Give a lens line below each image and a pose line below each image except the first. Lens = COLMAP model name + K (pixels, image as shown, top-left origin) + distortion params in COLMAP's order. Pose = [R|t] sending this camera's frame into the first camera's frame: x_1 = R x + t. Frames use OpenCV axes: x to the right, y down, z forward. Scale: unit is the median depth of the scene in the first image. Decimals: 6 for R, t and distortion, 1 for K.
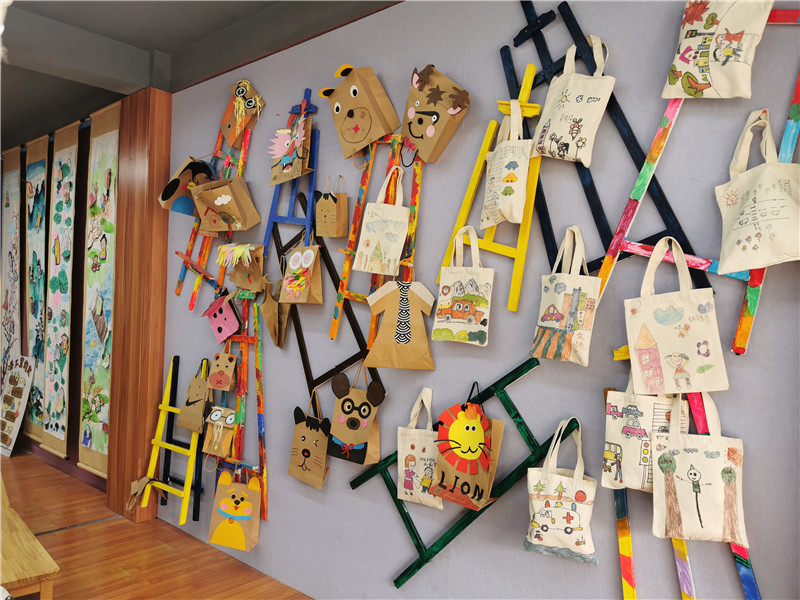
lens RADIAL K [[624.8, 0, 398.7], [0, 624.8, 285.6], [0, 0, 1]] dist [0.038740, -0.065111]
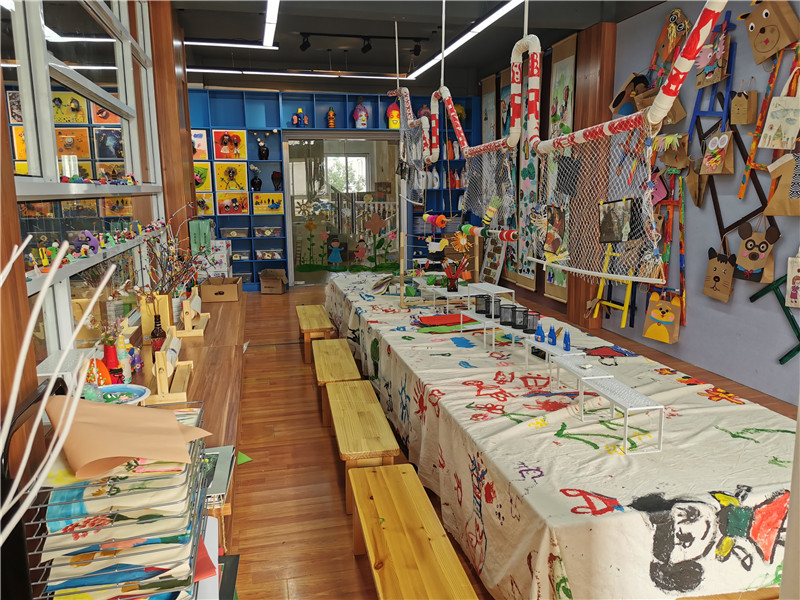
lens RADIAL K [[624.8, 0, 398.7], [0, 624.8, 285.6], [0, 0, 1]] dist [0.038740, -0.065111]
pose [[0.817799, 0.059083, -0.572463, 0.082250], [0.038092, 0.986978, 0.156280, 0.027131], [0.574242, -0.149612, 0.804899, -0.581237]]
